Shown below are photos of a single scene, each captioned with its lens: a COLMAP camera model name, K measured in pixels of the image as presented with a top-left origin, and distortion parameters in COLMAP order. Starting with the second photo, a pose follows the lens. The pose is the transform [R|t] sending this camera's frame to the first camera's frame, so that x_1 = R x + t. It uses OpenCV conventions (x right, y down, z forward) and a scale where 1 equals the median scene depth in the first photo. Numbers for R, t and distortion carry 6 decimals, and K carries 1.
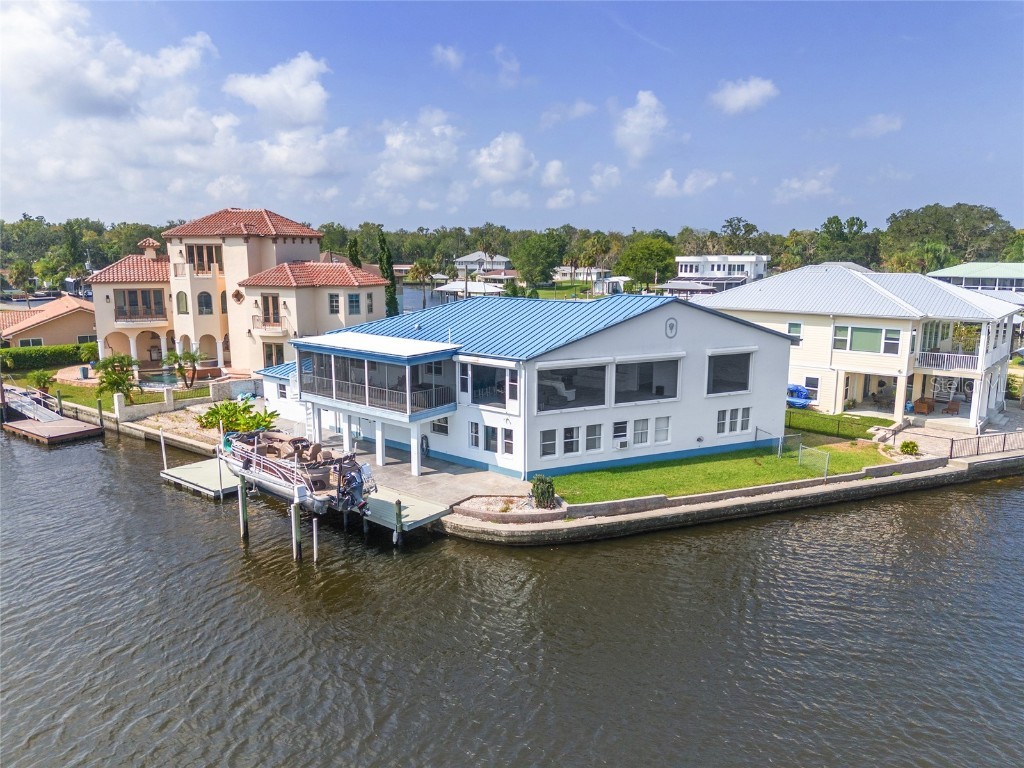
lens RADIAL K [[751.5, 0, 511.0], [0, 751.5, 389.1], [0, 0, 1]] dist [0.081770, -0.092273]
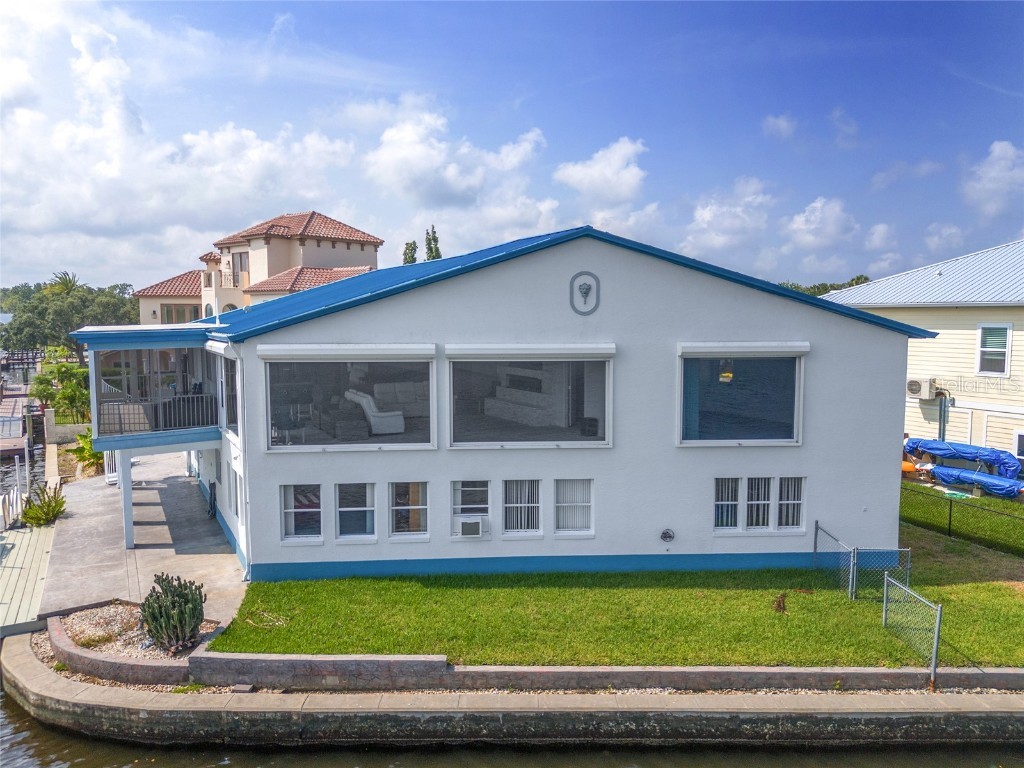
lens RADIAL K [[751.5, 0, 514.8], [0, 751.5, 389.3], [0, 0, 1]] dist [0.081770, -0.092273]
pose [[0.929605, 0.034485, -0.366940, 0.339290], [-0.067169, 0.994791, -0.076674, 0.018761], [0.362385, 0.095924, 0.927079, 0.531318]]
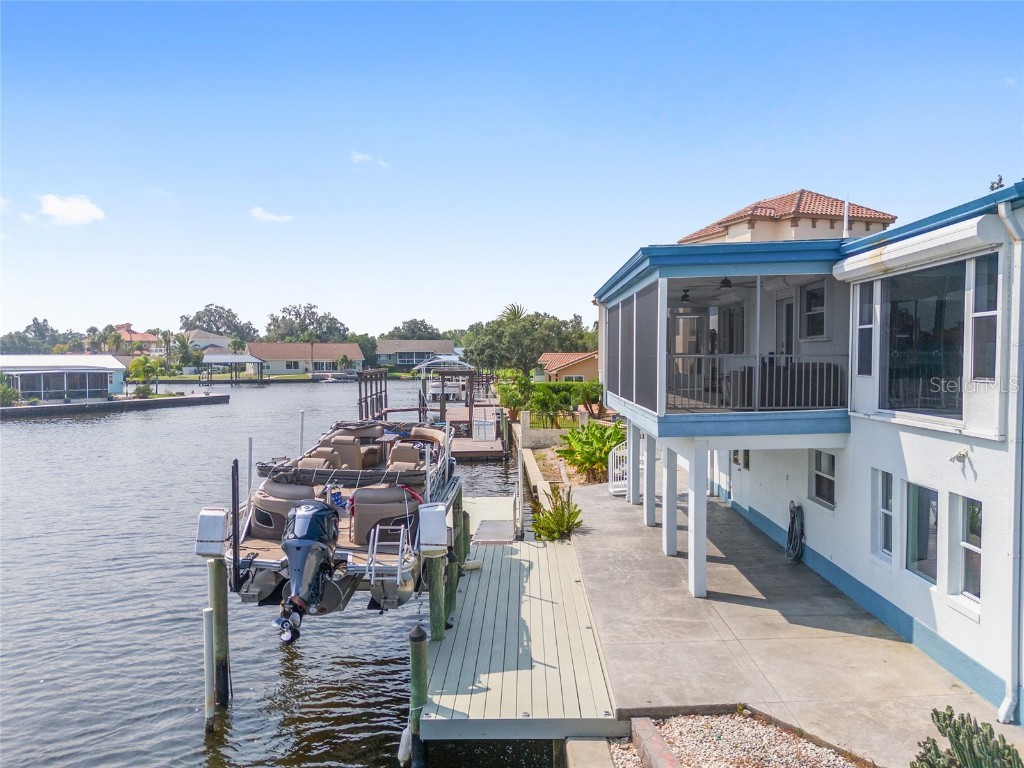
lens RADIAL K [[751.5, 0, 511.0], [0, 751.5, 387.6], [0, 0, 1]] dist [0.081770, -0.092273]
pose [[0.626895, 0.031375, -0.778472, 0.094524], [-0.141384, 0.987180, -0.074068, 0.053365], [0.766168, 0.156496, 0.623294, 0.657193]]
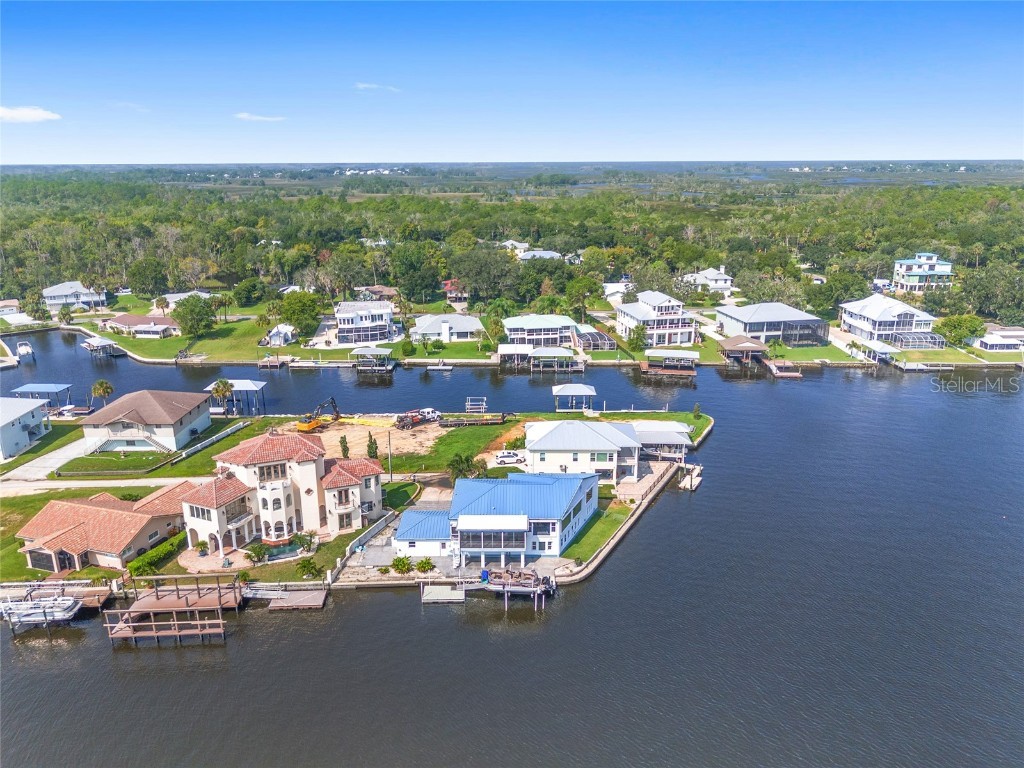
lens RADIAL K [[751.5, 0, 514.2], [0, 751.5, 381.7], [0, 0, 1]] dist [0.081770, -0.092273]
pose [[0.770926, -0.184125, 0.609730, -1.617480], [0.123029, 0.982323, 0.141085, -0.893656], [-0.624929, -0.033751, 0.779952, -1.042157]]
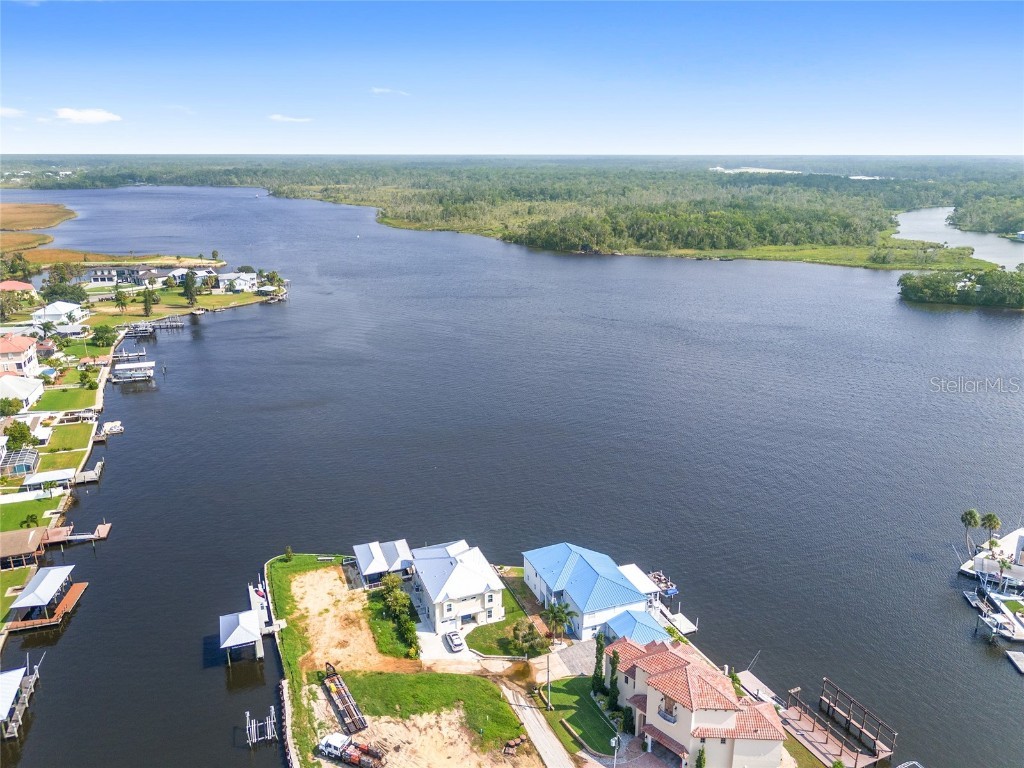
lens RADIAL K [[751.5, 0, 517.7], [0, 751.5, 393.4], [0, 0, 1]] dist [0.081770, -0.092273]
pose [[-0.883340, -0.142918, 0.446414, -1.152389], [0.085453, 0.887323, 0.453163, -2.504353], [-0.460878, 0.438444, -0.771594, 3.645956]]
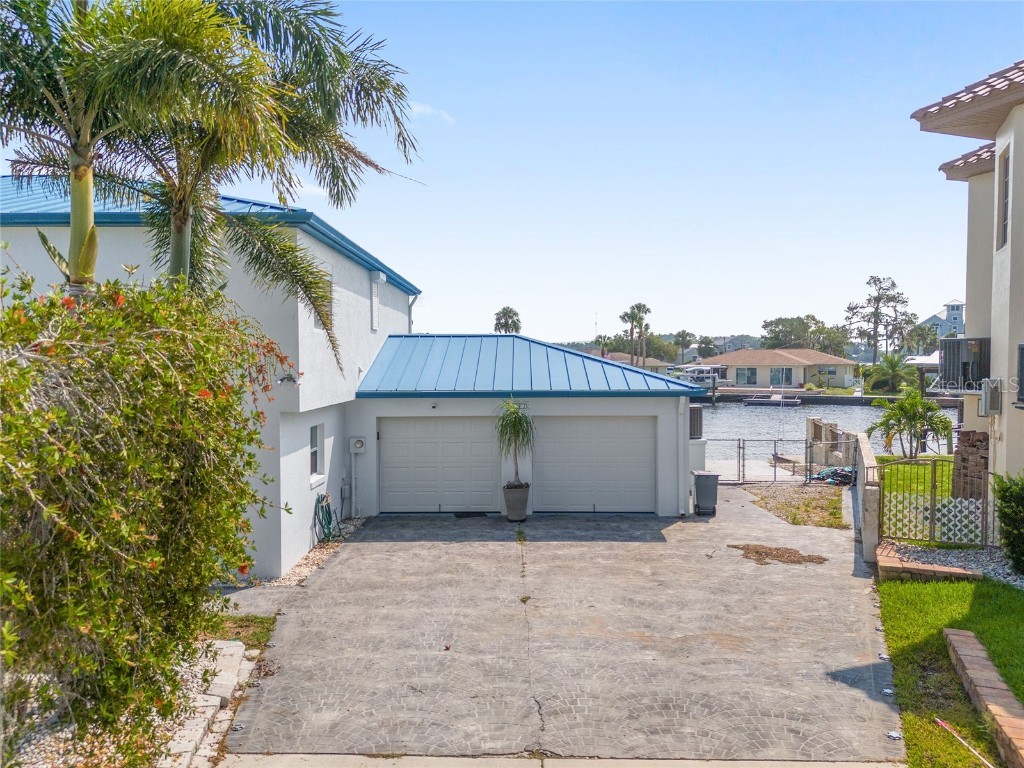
lens RADIAL K [[751.5, 0, 511.7], [0, 751.5, 388.0], [0, 0, 1]] dist [0.081770, -0.092273]
pose [[-0.769104, 0.031702, -0.638337, 0.070404], [-0.111929, 0.976653, 0.183362, -0.127862], [0.629246, 0.212473, -0.747599, 1.682184]]
